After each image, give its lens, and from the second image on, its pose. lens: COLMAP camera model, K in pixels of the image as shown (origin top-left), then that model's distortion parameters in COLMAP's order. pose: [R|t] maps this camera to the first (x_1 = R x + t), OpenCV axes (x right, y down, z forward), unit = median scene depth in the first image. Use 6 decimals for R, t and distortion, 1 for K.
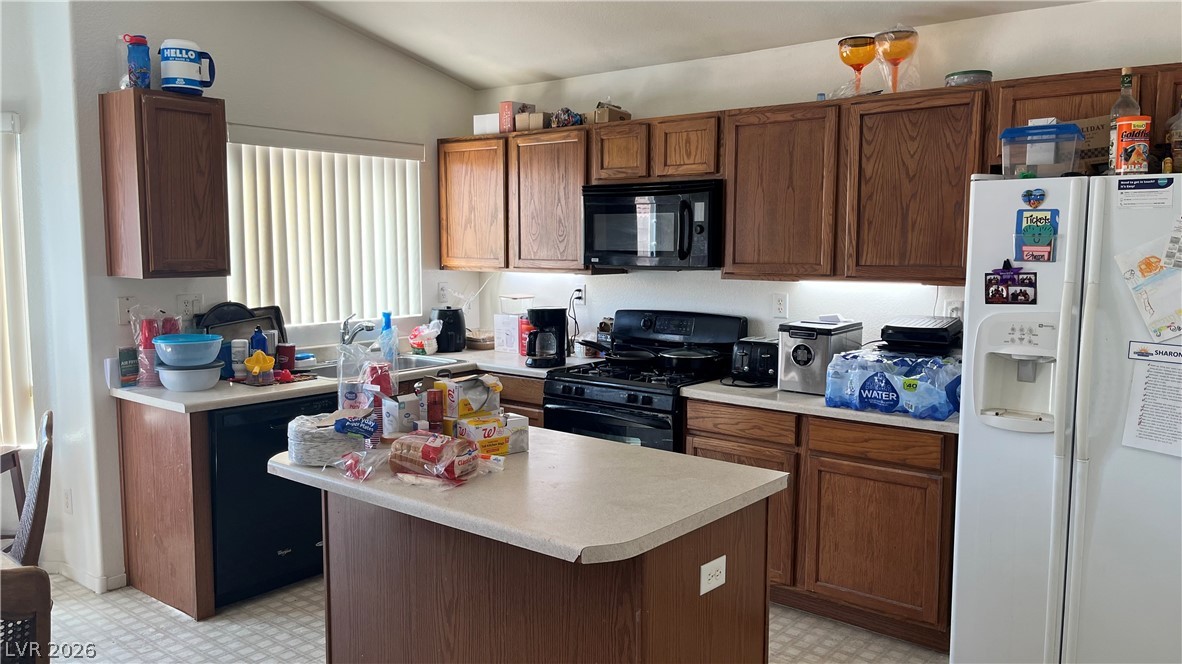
lens RADIAL K [[898.4, 0, 587.5], [0, 898.4, 335.7], [0, 0, 1]] dist [-0.001365, -0.005425]
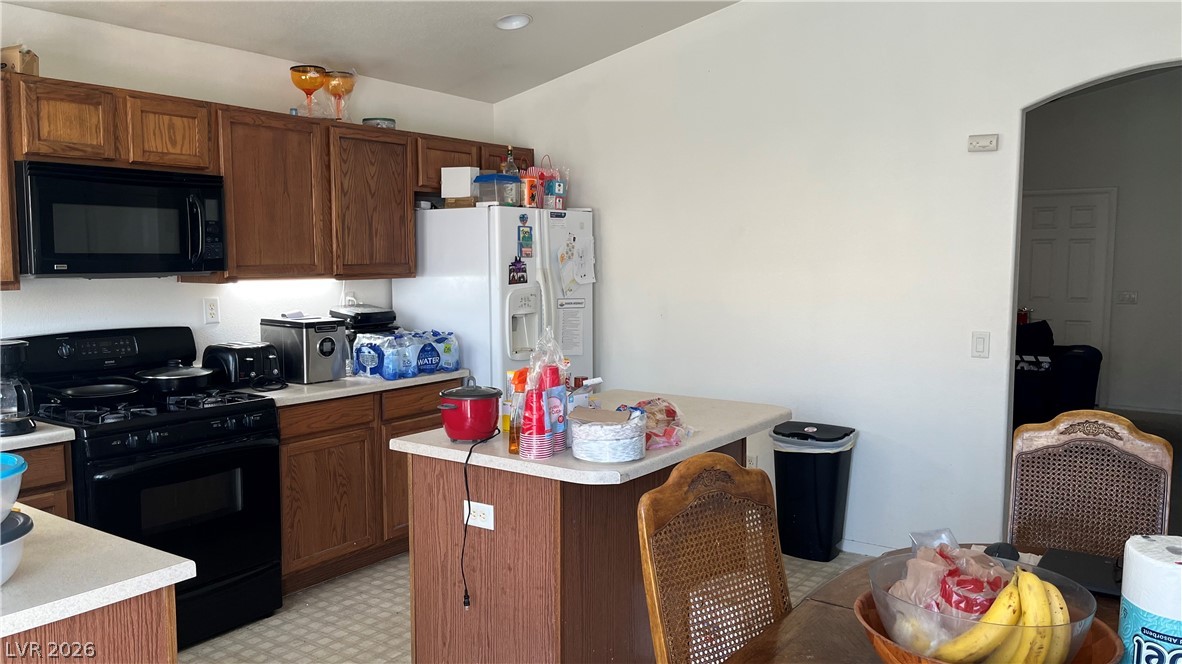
lens RADIAL K [[898.4, 0, 587.5], [0, 898.4, 335.7], [0, 0, 1]] dist [-0.001365, -0.005425]
pose [[-0.087508, -0.092240, 0.991884, -0.795738], [0.102446, 0.989591, 0.101065, -0.063808], [-0.990882, 0.110459, -0.077148, 0.690404]]
